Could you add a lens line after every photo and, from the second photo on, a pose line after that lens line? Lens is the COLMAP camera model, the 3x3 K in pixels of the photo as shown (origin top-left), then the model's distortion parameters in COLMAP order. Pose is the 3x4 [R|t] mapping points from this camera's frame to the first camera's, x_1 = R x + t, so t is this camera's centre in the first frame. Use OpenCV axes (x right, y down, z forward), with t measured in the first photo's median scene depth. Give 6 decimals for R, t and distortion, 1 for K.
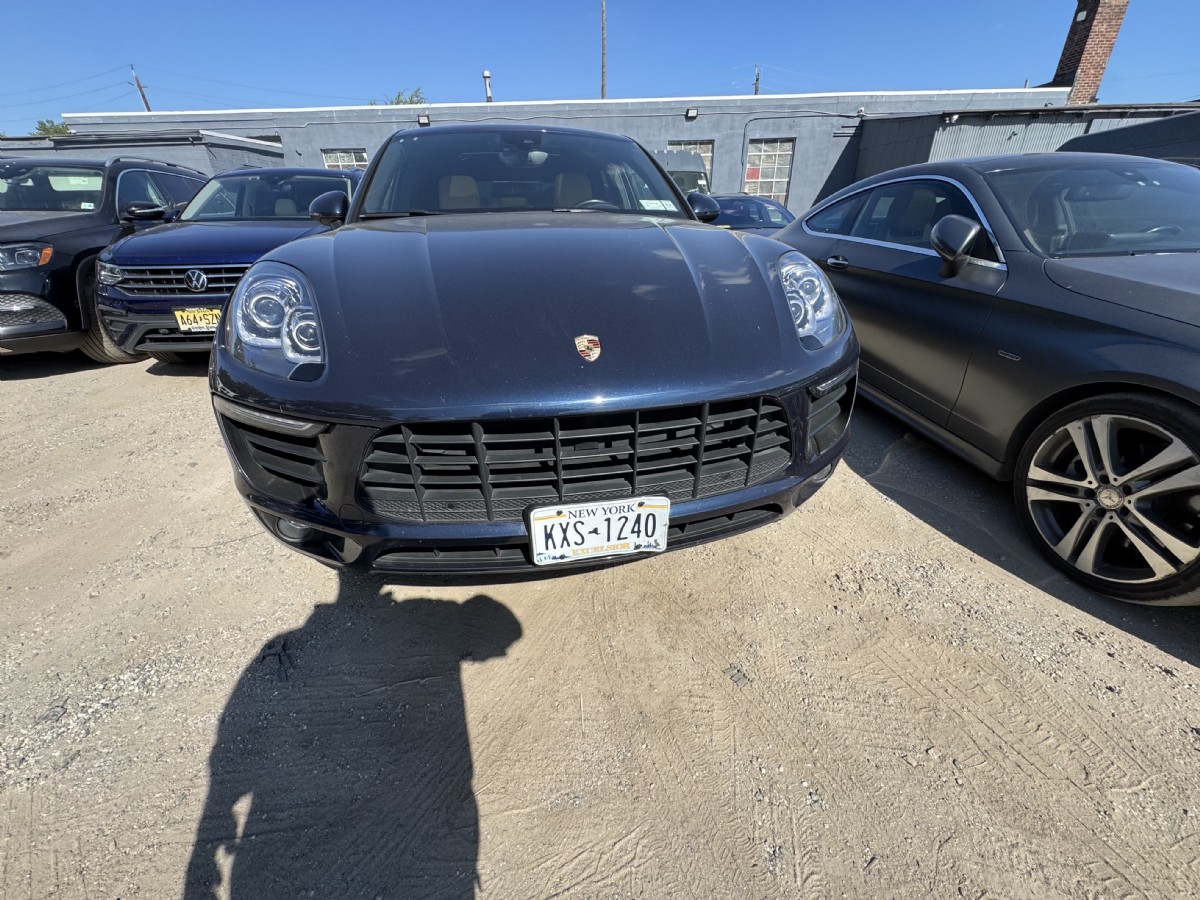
lens RADIAL K [[475.5, 0, 600.0], [0, 475.5, 450.0], [0, 0, 1]] dist [-0.004426, 0.000233]
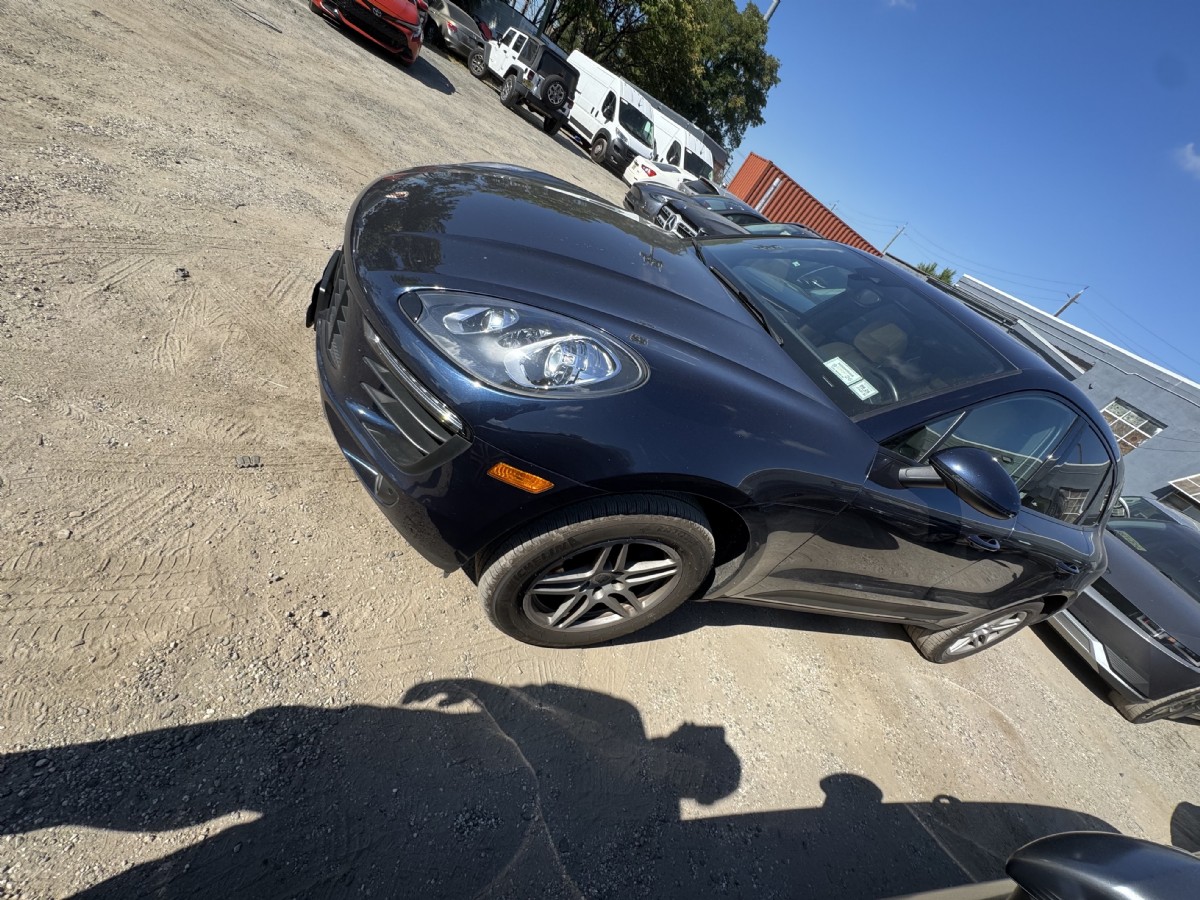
lens RADIAL K [[475.5, 0, 600.0], [0, 475.5, 450.0], [0, 0, 1]] dist [-0.004426, 0.000233]
pose [[0.071641, 0.626231, -0.776339, 0.832330], [-0.838880, 0.458889, 0.292749, -0.409948], [0.539581, 0.630283, 0.558207, 0.531068]]
